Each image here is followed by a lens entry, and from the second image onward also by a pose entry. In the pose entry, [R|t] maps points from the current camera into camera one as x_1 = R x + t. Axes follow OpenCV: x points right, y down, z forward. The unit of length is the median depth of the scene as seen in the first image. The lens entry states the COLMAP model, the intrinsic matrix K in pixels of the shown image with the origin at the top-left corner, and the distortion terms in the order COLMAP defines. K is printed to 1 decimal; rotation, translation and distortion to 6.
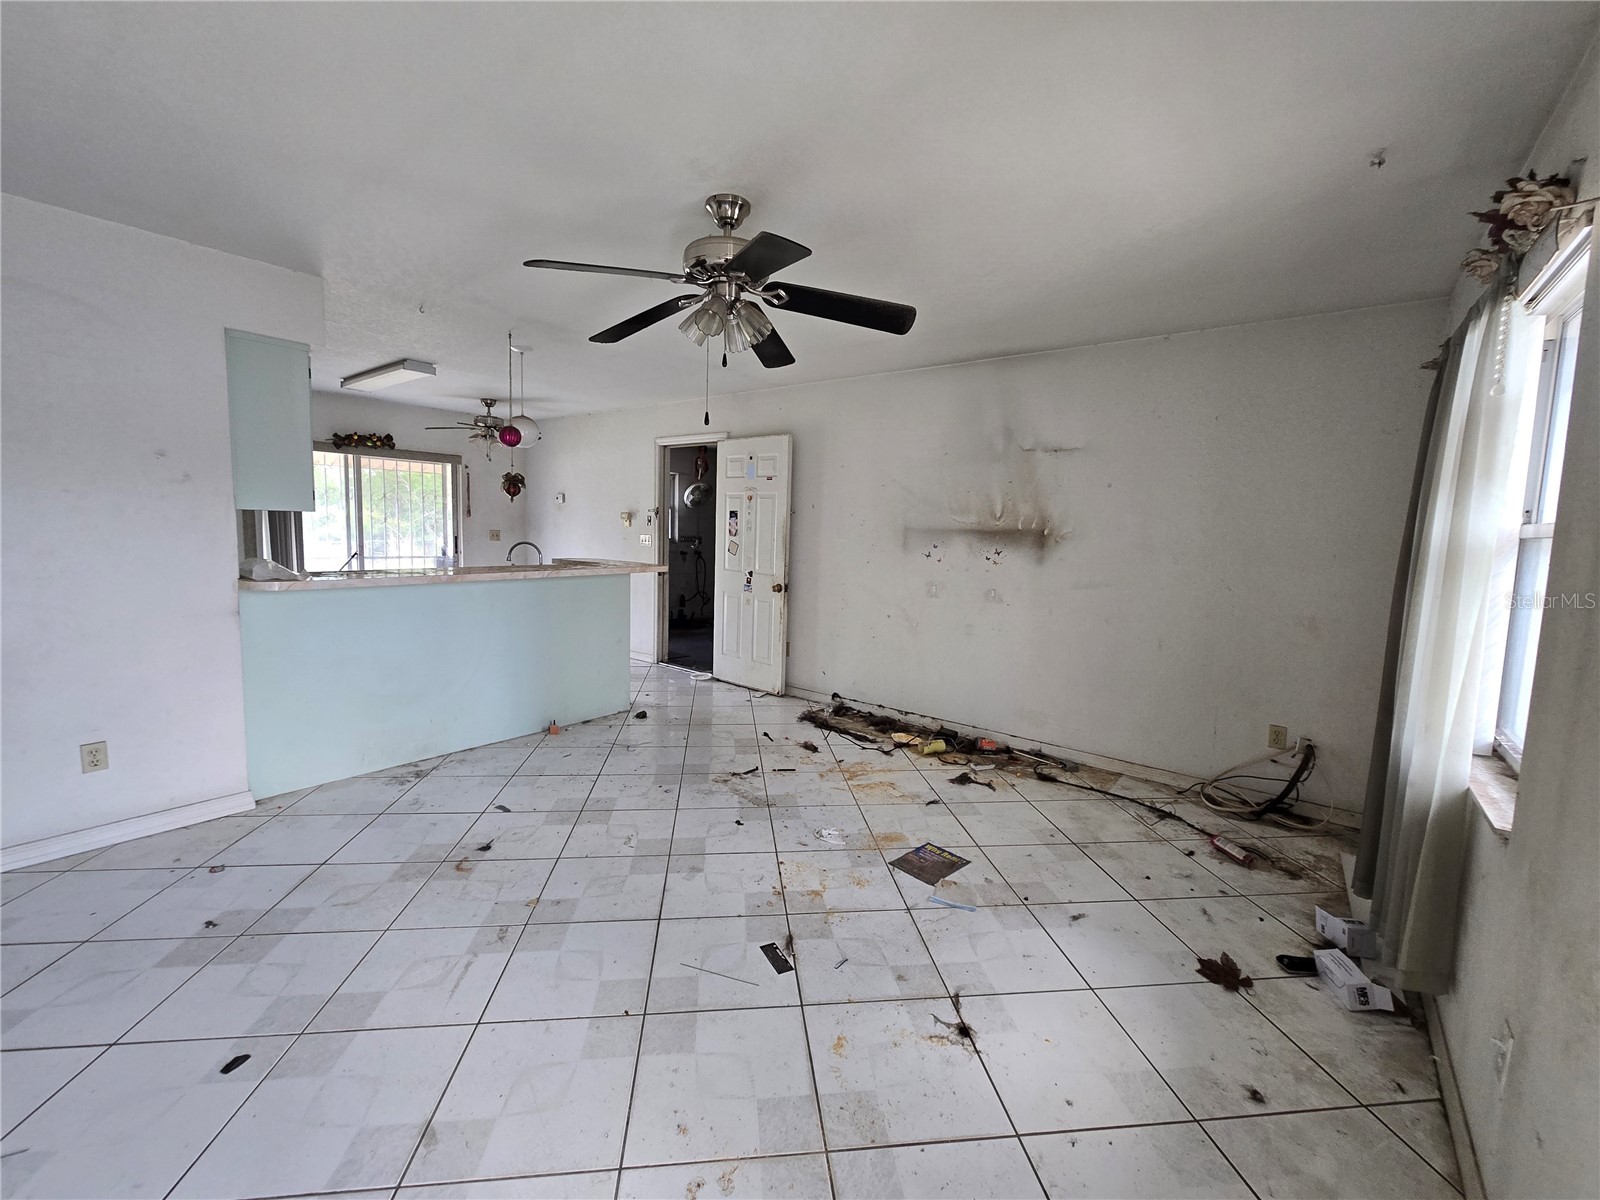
lens RADIAL K [[670.6, 0, 797.1], [0, 670.6, 594.6], [0, 0, 1]] dist [0.003721, -0.000026]
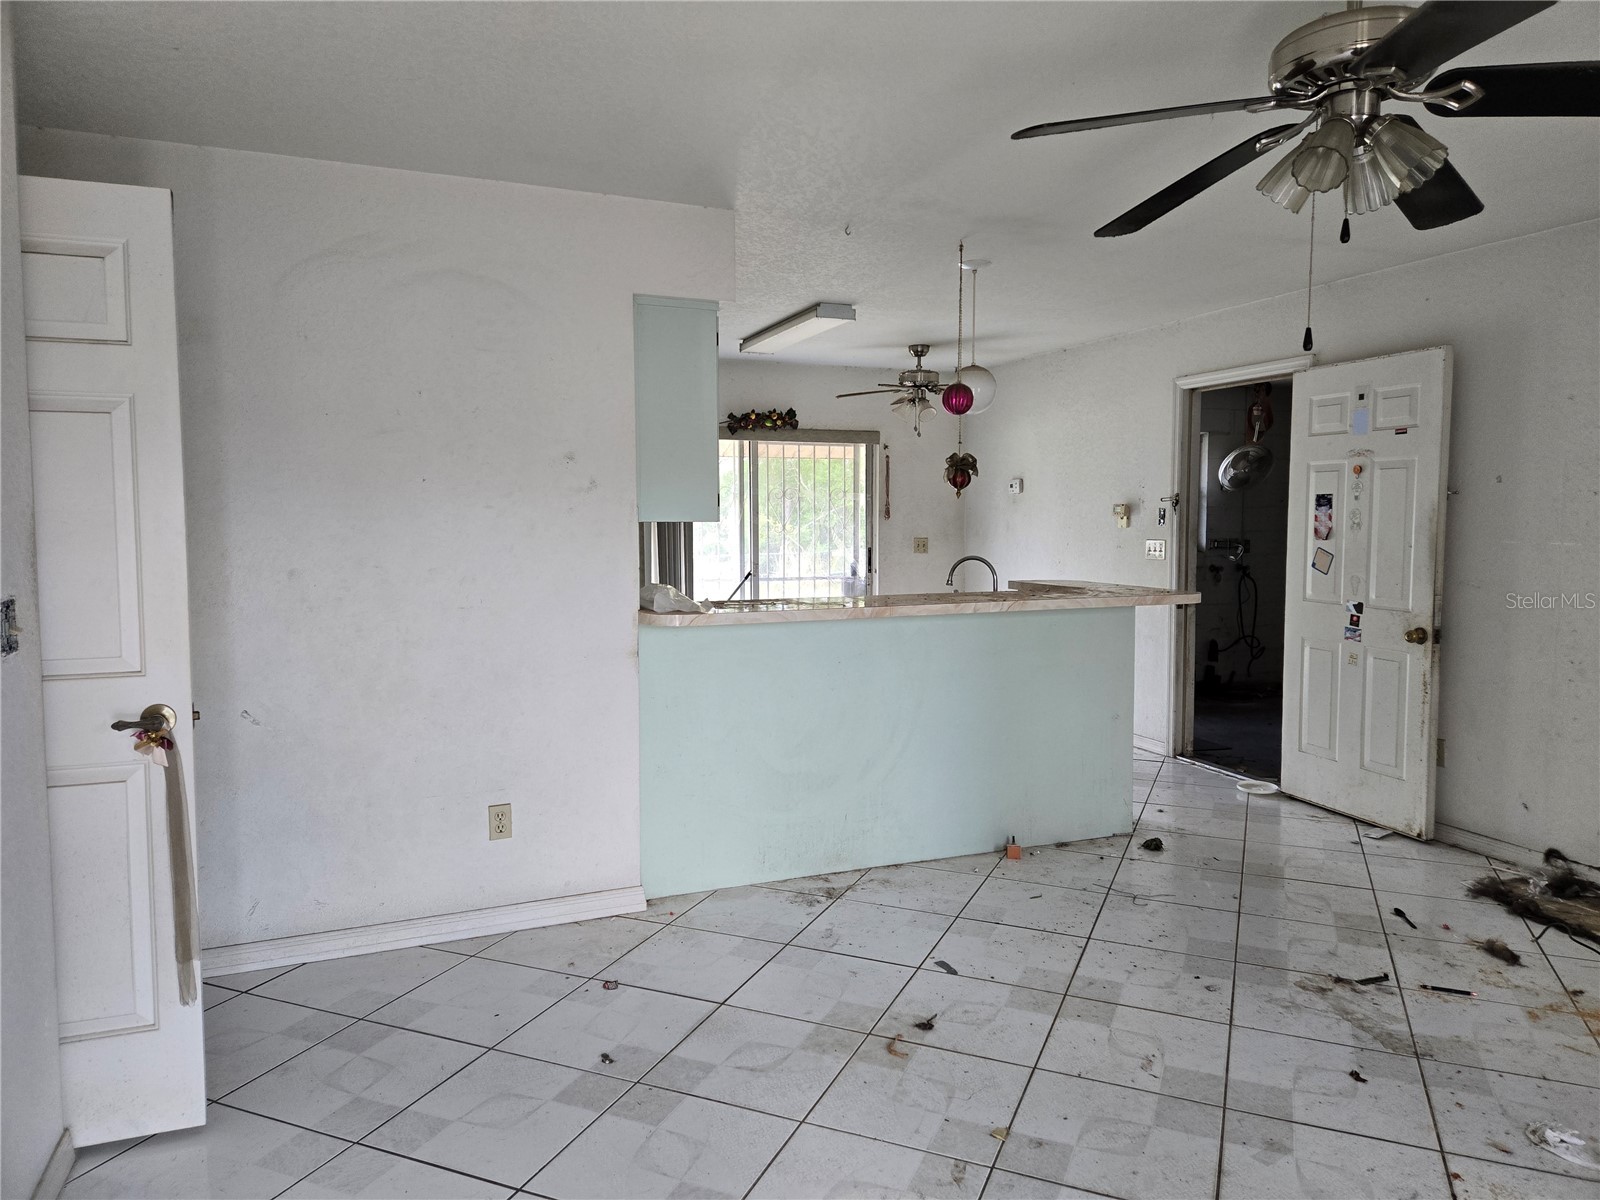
lens RADIAL K [[1087.2, 0, 806.2], [0, 1087.2, 592.4], [0, 0, 1]] dist [0.074786, -0.046575]
pose [[0.868560, 0.004161, -0.495566, -0.027806], [-0.023906, 0.999152, -0.033510, -0.005505], [0.495007, 0.040952, 0.867924, -0.005986]]
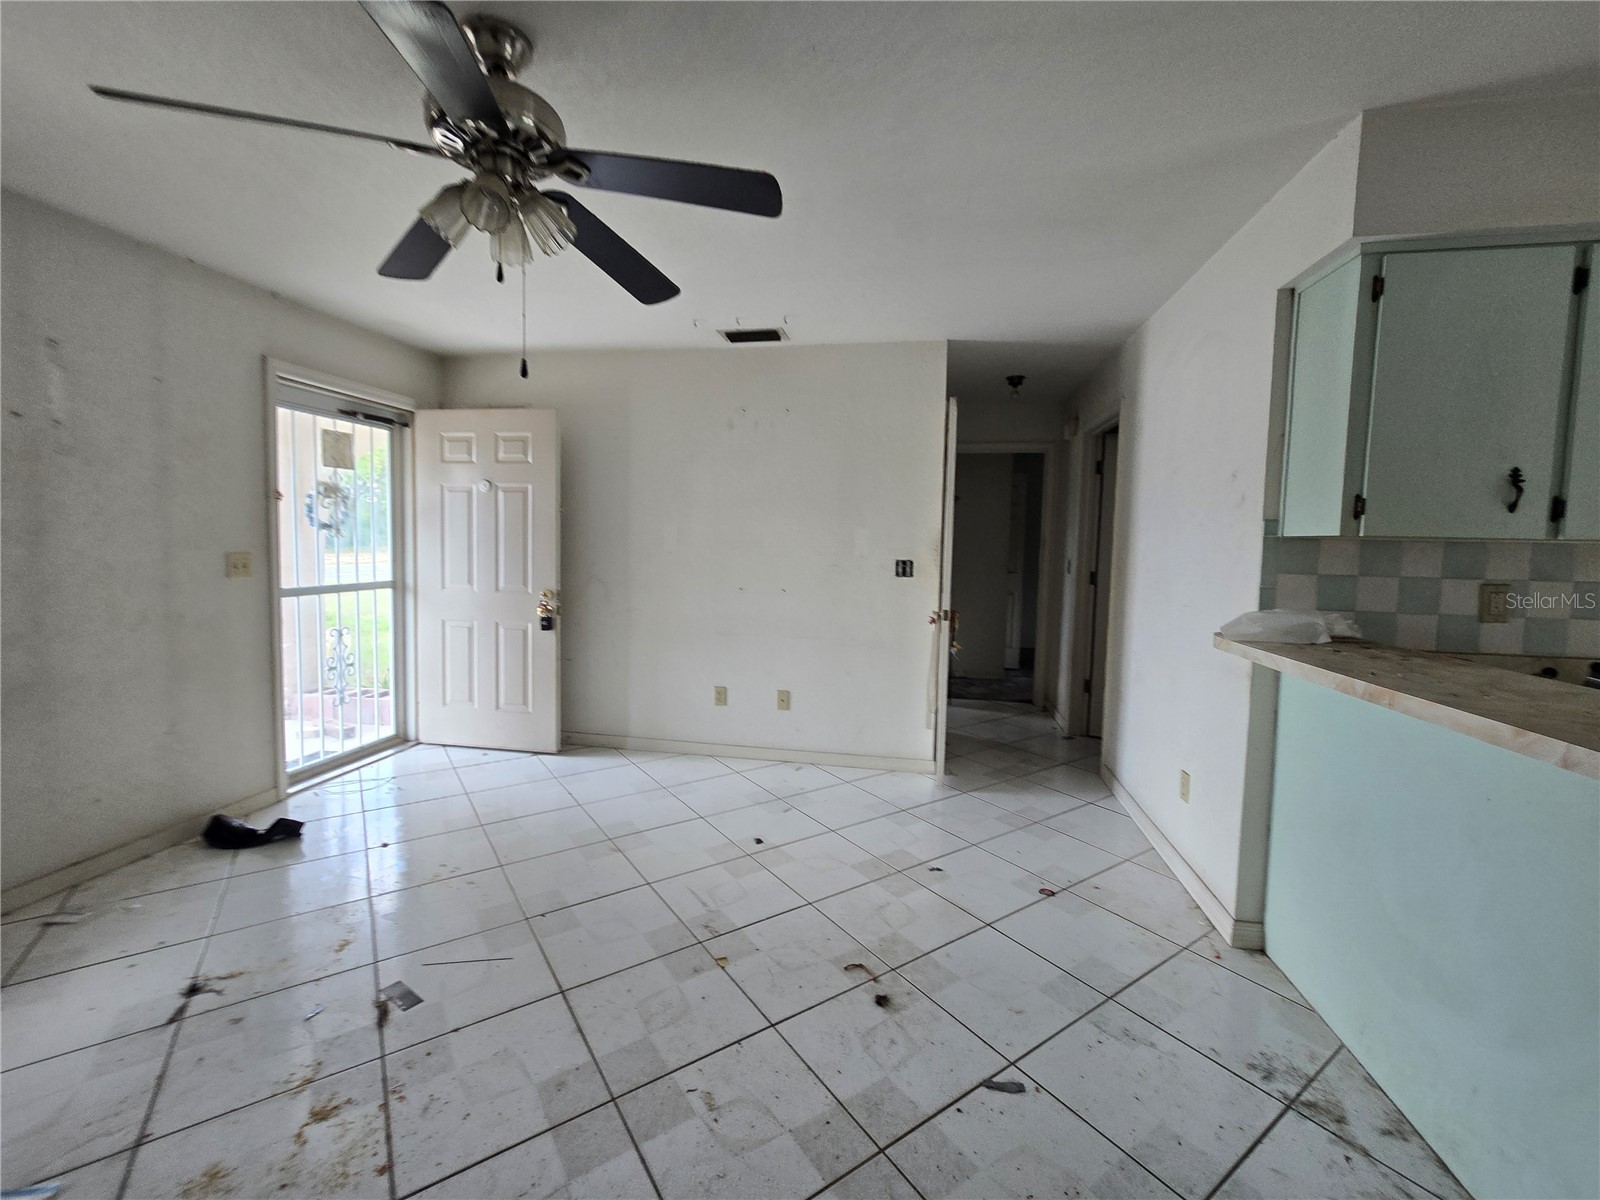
lens RADIAL K [[670.6, 0, 804.4], [0, 670.6, 591.8], [0, 0, 1]] dist [0.003721, -0.000026]
pose [[-0.881731, -0.010337, -0.471639, -0.047881], [-0.094420, 0.983398, 0.154965, -0.114730], [0.462207, 0.181169, -0.868068, 1.214800]]
